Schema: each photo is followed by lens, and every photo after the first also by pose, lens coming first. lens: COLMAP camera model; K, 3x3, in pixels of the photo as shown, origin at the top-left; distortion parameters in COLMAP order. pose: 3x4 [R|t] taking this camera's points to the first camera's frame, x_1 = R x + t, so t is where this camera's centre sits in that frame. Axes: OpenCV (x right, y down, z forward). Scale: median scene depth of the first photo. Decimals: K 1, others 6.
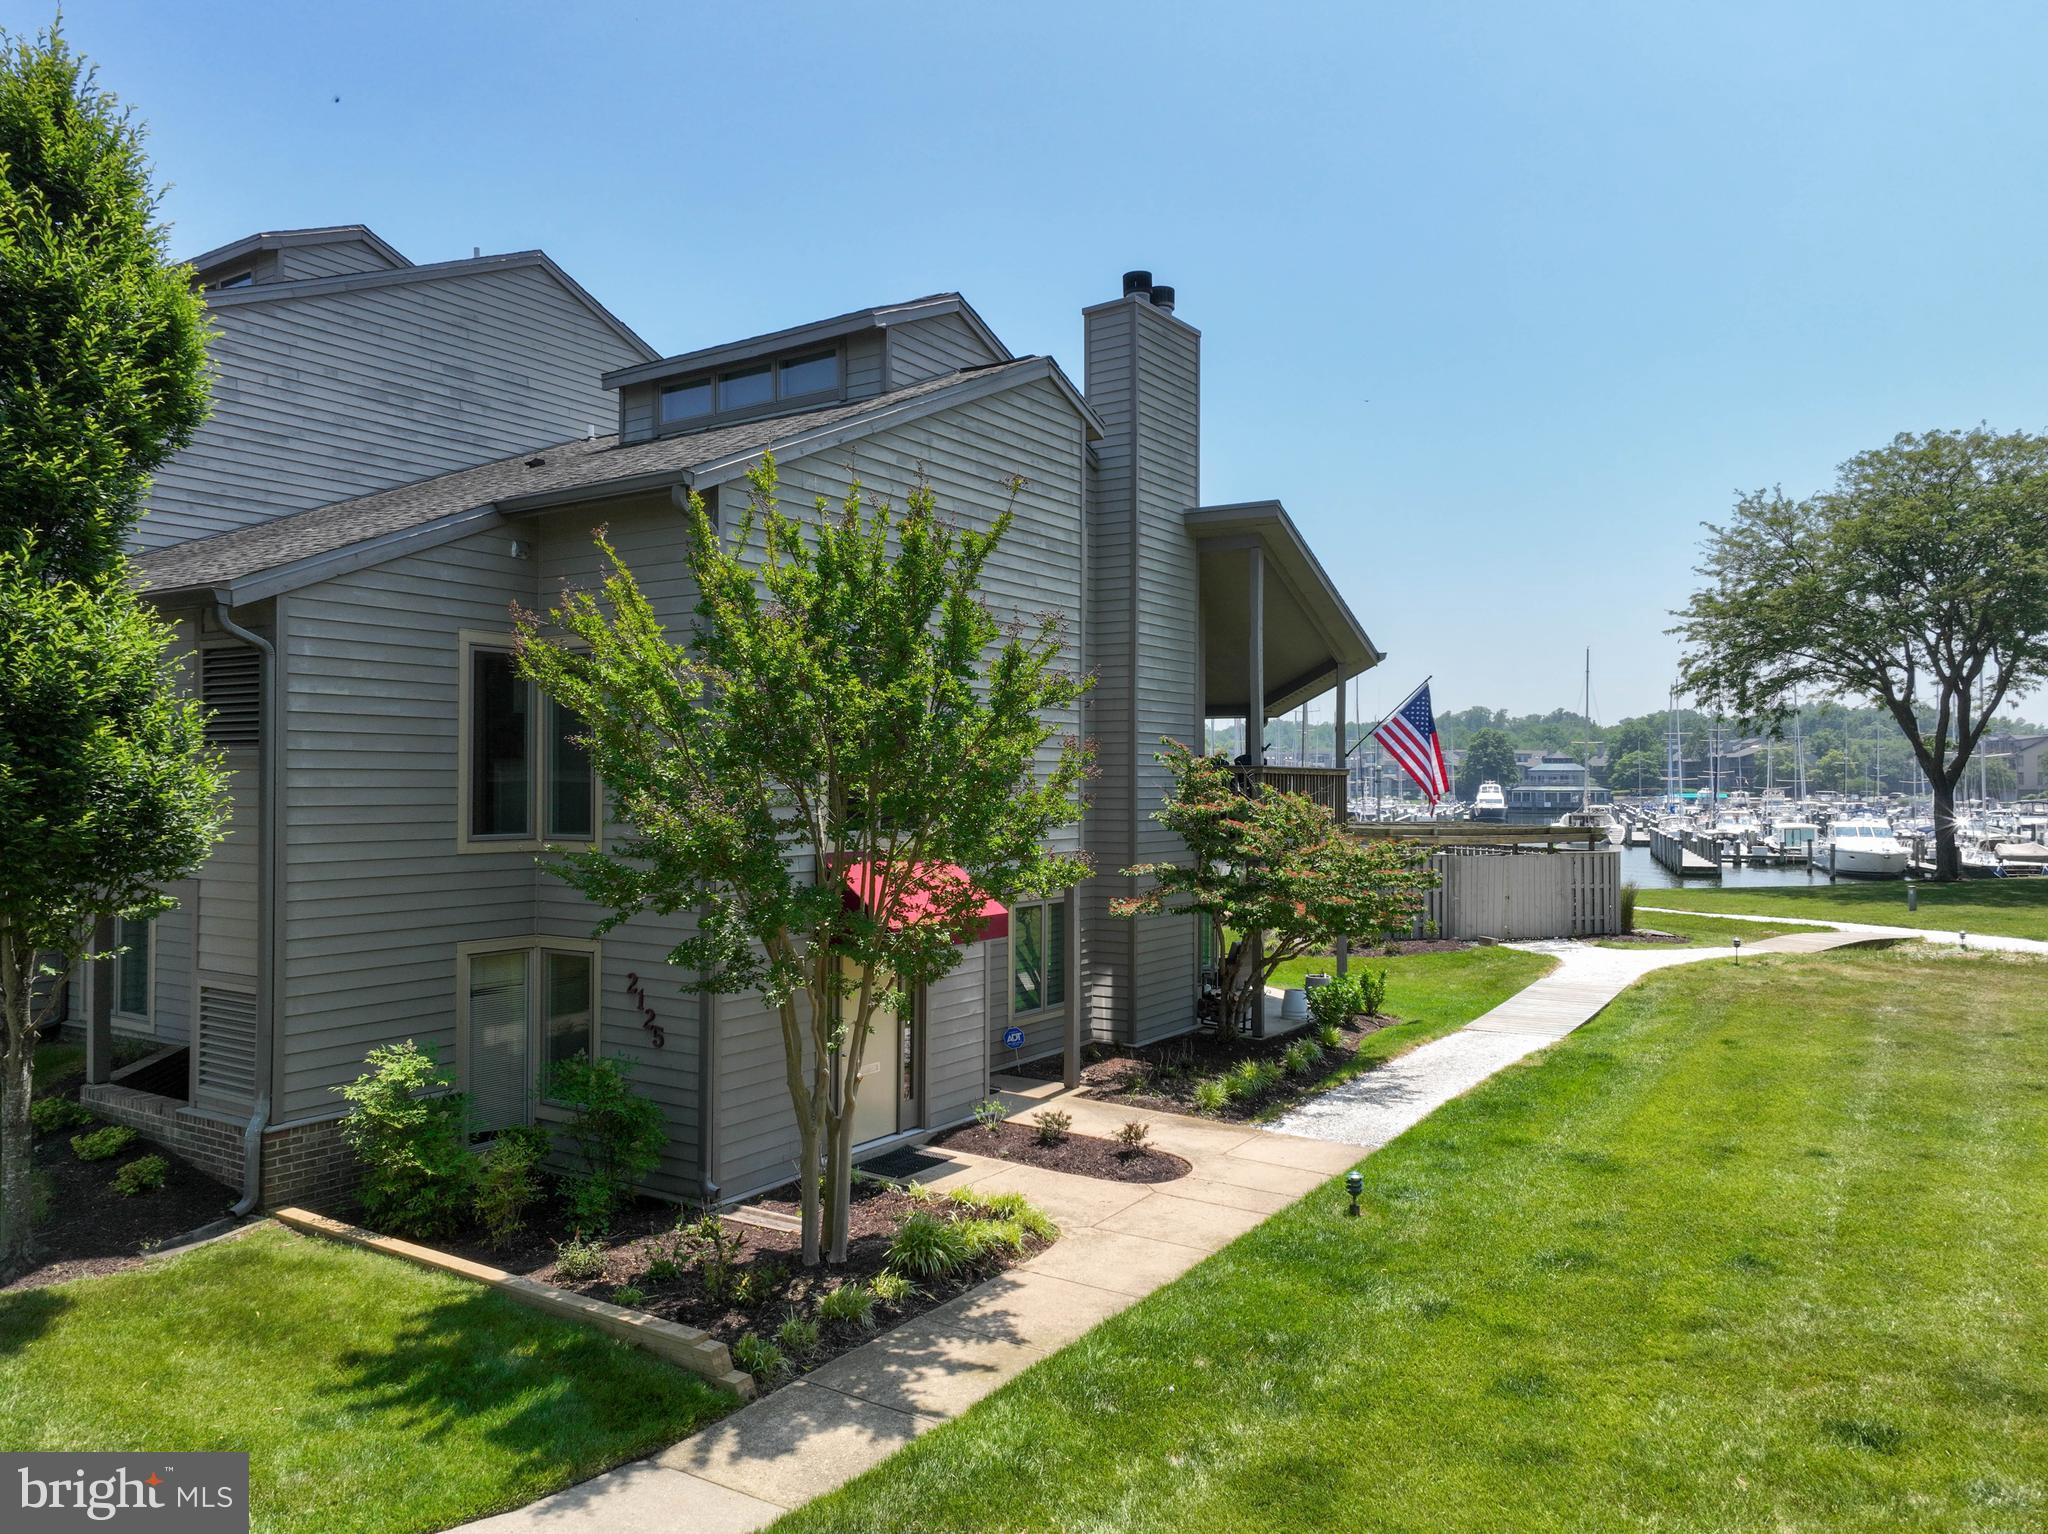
lens RADIAL K [[1438.5, 0, 1023.0], [0, 1438.5, 771.6], [0, 0, 1]] dist [0.000823, 0.013203]
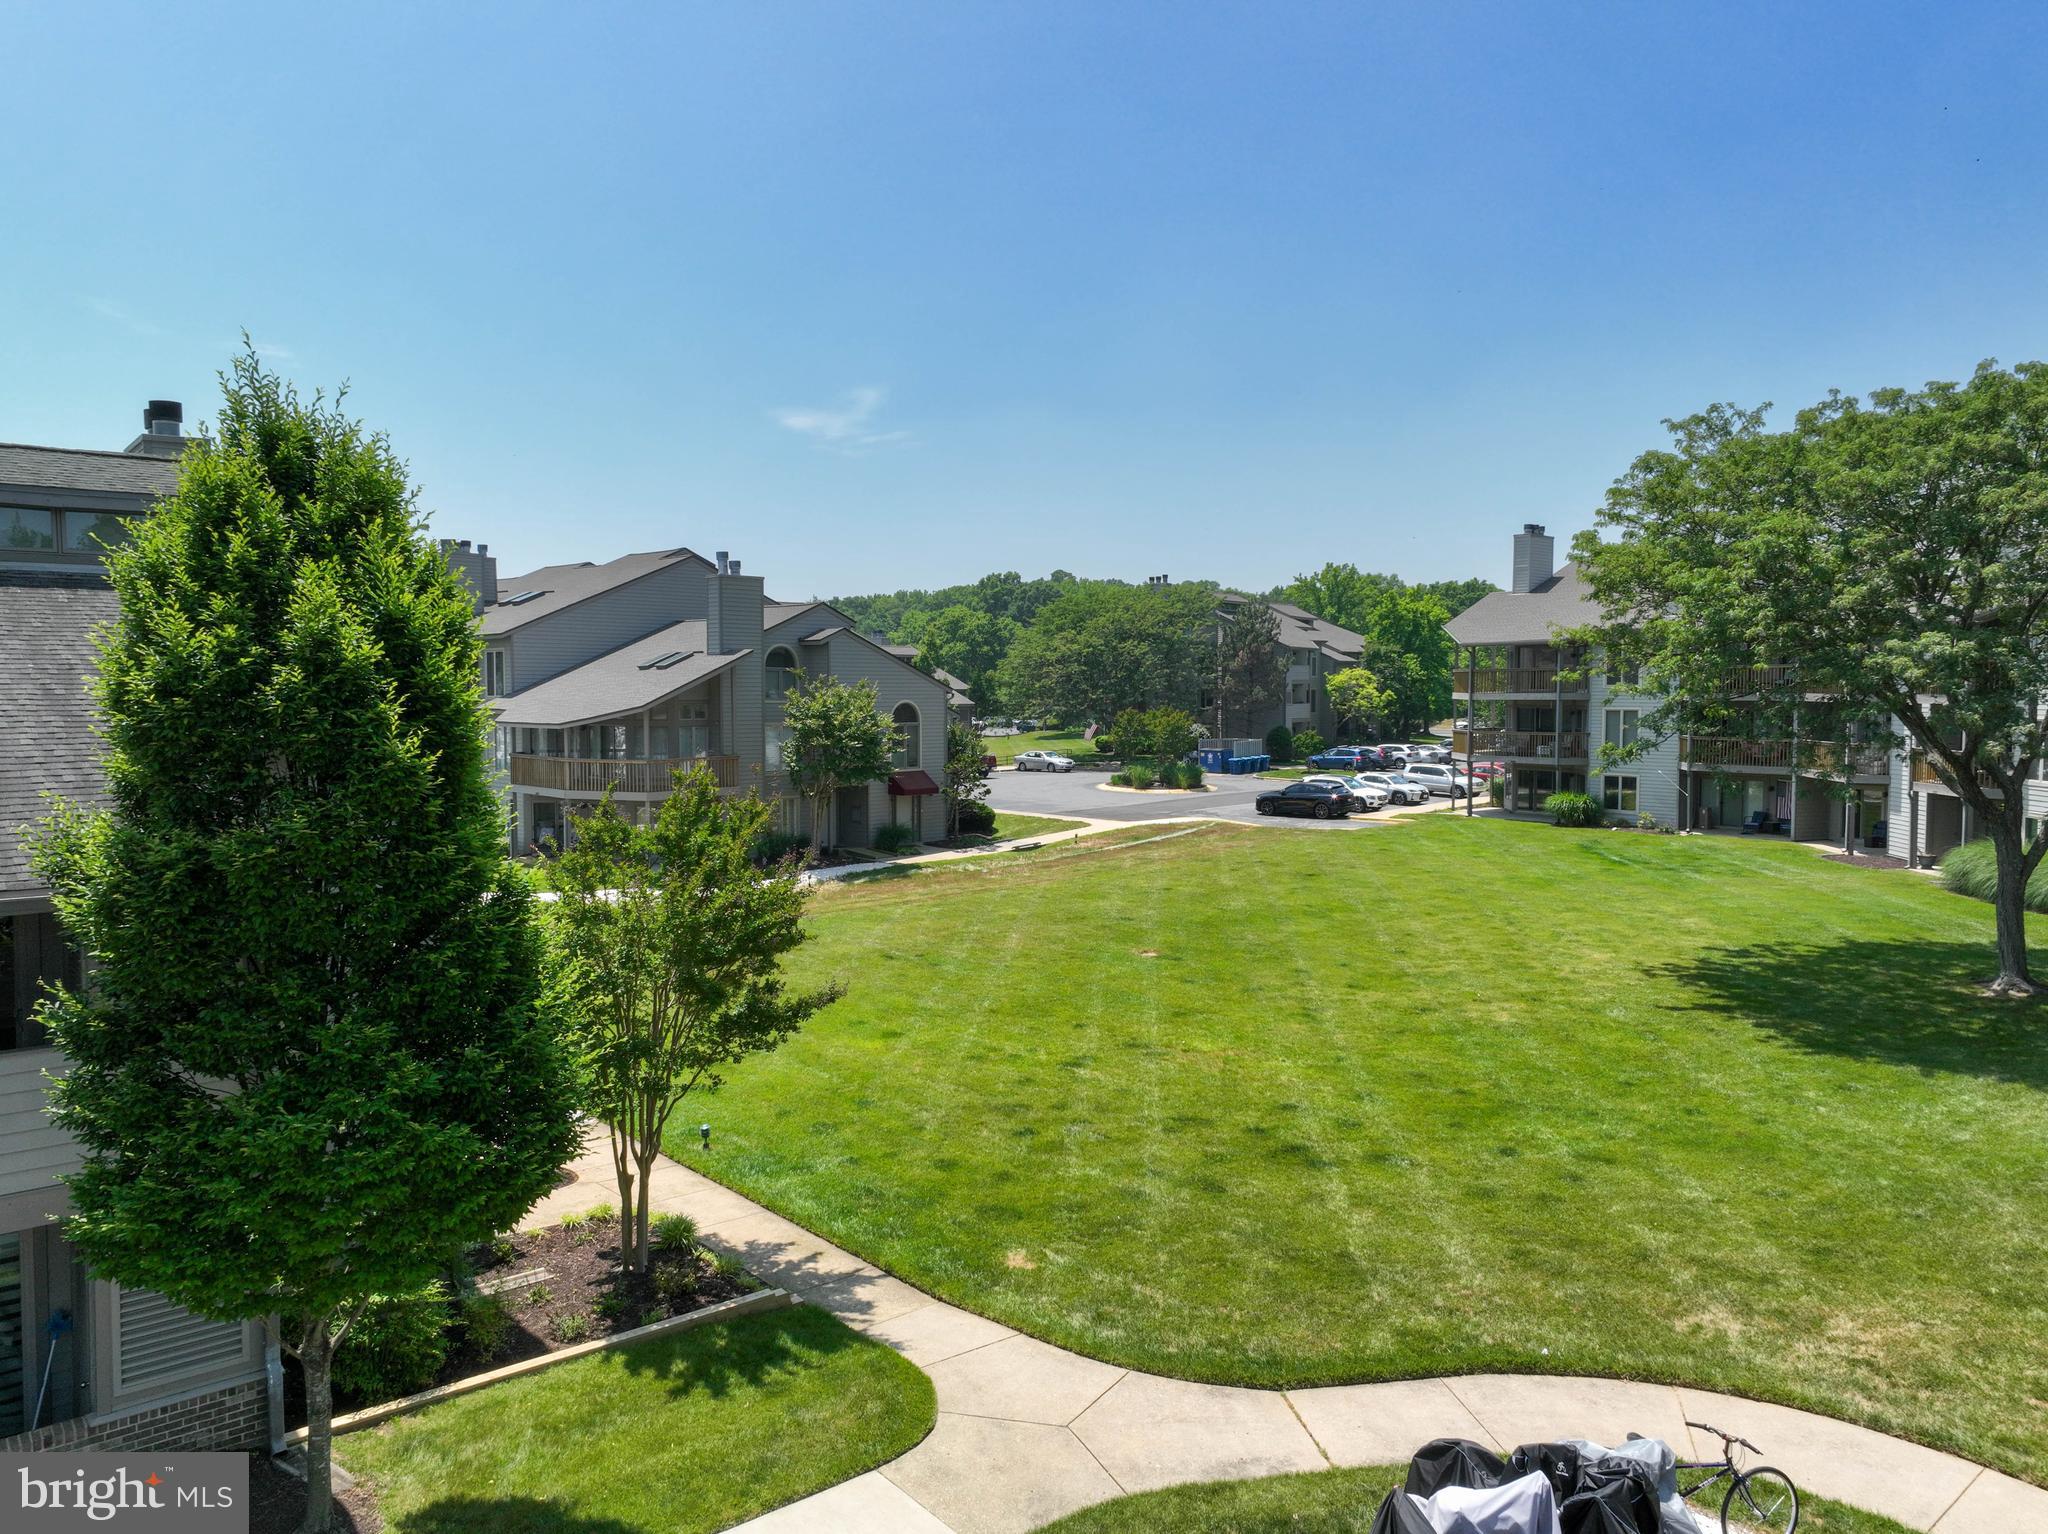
lens RADIAL K [[1438.5, 0, 1025.5], [0, 1438.5, 763.4], [0, 0, 1]] dist [0.000823, 0.013203]
pose [[0.285005, -0.050179, 0.957212, -1.634508], [-0.008551, 0.998456, 0.054887, -0.316241], [-0.958488, -0.023828, 0.284136, 0.208482]]
